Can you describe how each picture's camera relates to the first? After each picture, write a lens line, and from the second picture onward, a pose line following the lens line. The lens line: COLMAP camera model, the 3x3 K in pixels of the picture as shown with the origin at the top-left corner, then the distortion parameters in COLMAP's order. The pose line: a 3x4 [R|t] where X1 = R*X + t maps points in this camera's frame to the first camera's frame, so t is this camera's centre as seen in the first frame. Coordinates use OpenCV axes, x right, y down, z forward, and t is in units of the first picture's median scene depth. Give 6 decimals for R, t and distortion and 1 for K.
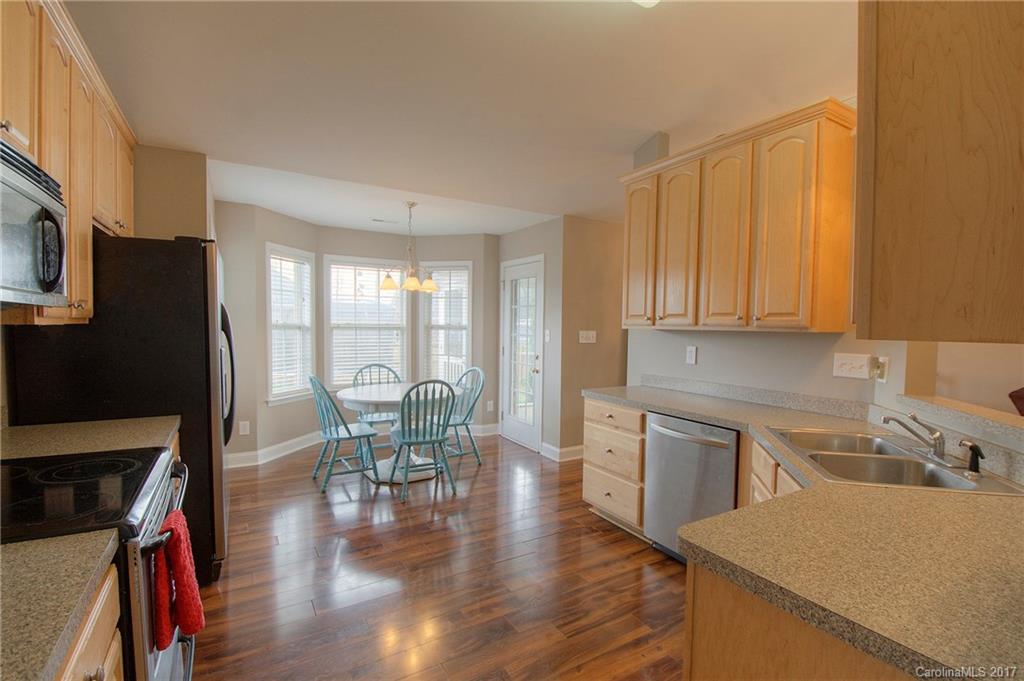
lens RADIAL K [[457.5, 0, 514.9], [0, 457.5, 341.8], [0, 0, 1]] dist [0.001431, -0.015714]
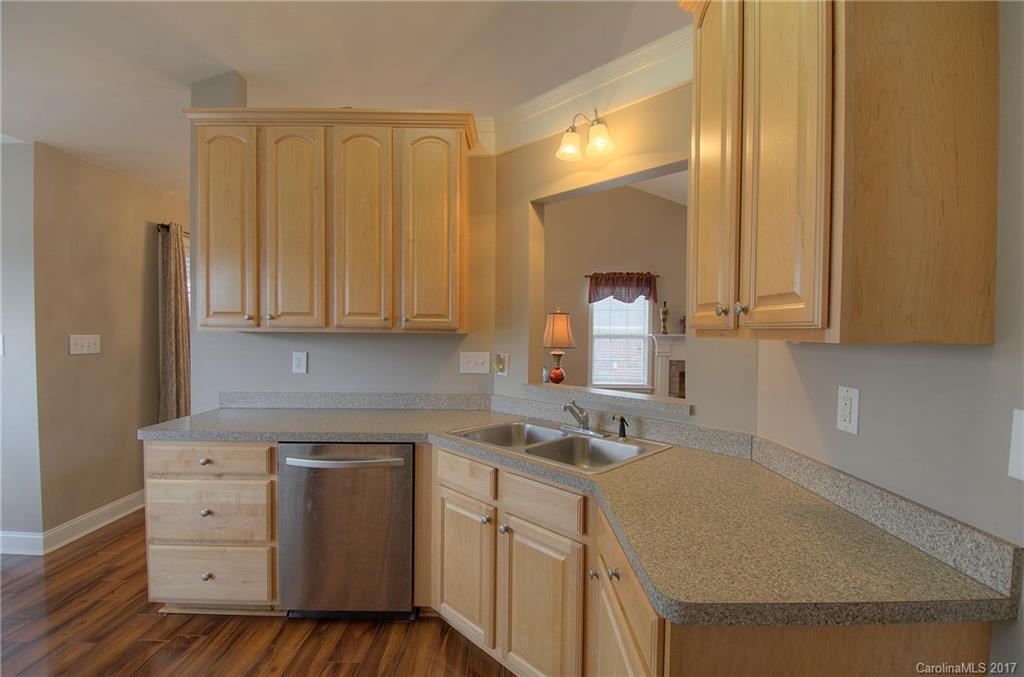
lens RADIAL K [[462.3, 0, 514.0], [0, 462.3, 343.7], [0, 0, 1]] dist [0.002980, -0.015588]
pose [[0.510296, -0.035202, 0.859278, -0.149857], [0.030715, 0.999270, 0.022696, -0.013773], [-0.859450, 0.014811, 0.511005, 0.281776]]
